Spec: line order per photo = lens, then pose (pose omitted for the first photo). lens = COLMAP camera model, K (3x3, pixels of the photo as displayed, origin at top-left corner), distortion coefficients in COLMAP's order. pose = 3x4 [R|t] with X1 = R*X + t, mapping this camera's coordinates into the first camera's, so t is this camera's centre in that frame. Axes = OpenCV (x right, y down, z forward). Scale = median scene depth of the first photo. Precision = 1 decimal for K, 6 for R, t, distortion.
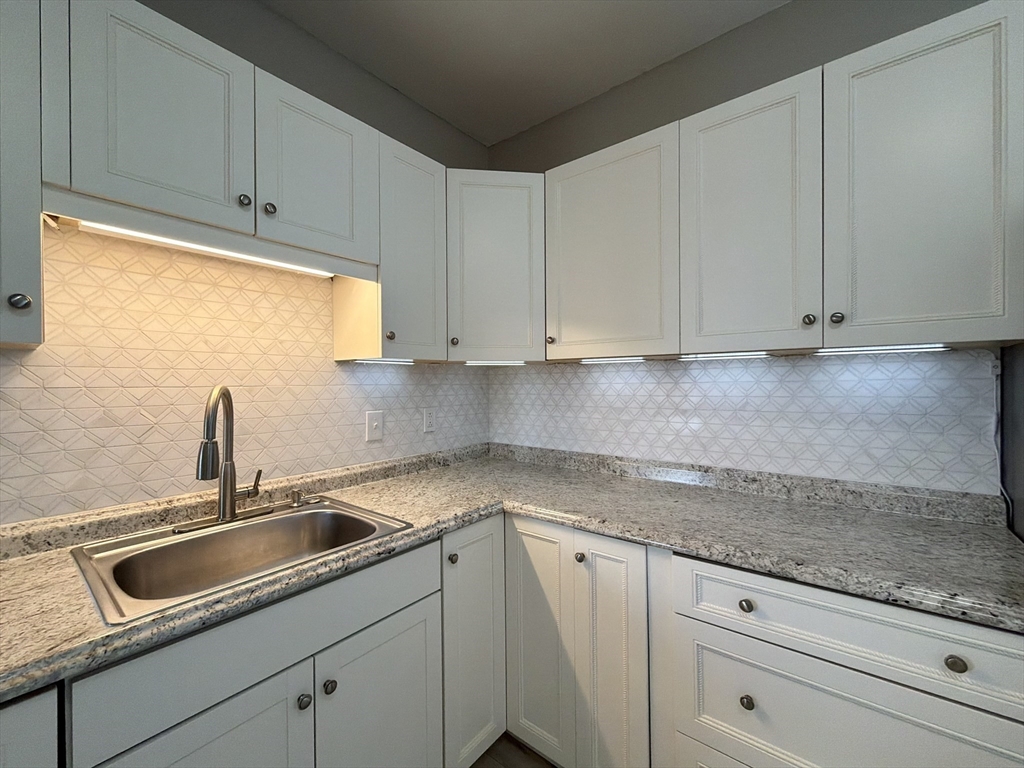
lens RADIAL K [[414.8, 0, 513.2], [0, 414.8, 385.9], [0, 0, 1]] dist [-0.000090, -0.000116]
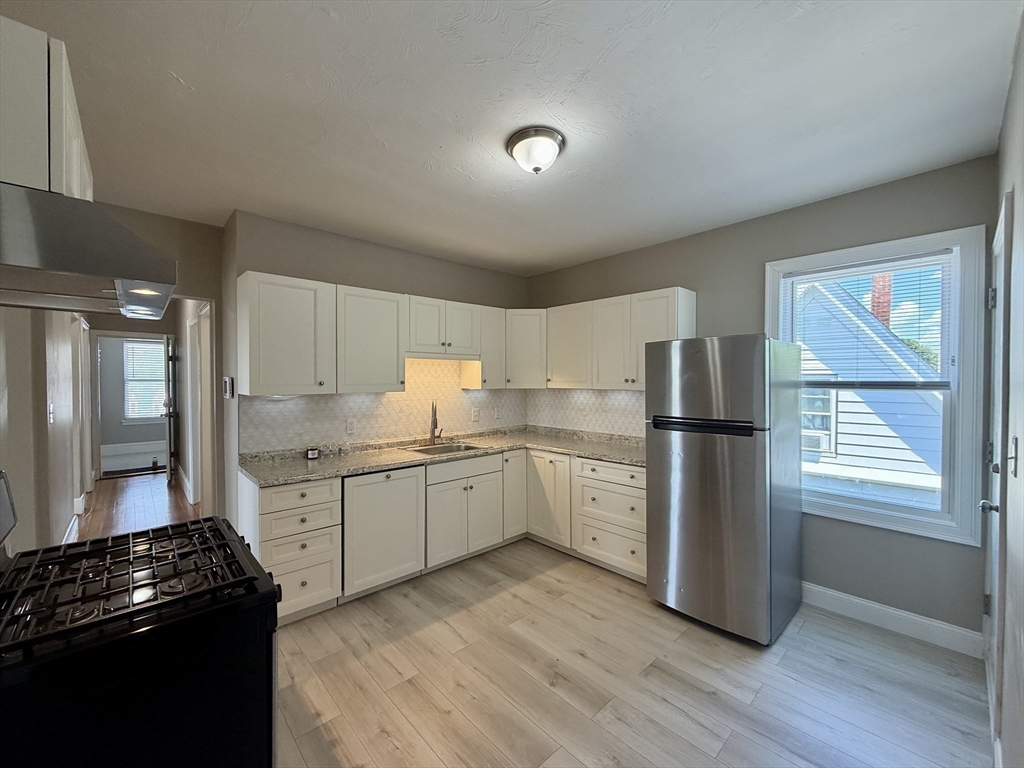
lens RADIAL K [[414.8, 0, 512.9], [0, 414.8, 385.0], [0, 0, 1]] dist [-0.000090, -0.000116]
pose [[0.988371, 0.005941, -0.151947, 0.261142], [-0.004750, 0.999955, 0.008199, -0.105218], [0.151989, -0.007382, 0.988355, -1.445676]]
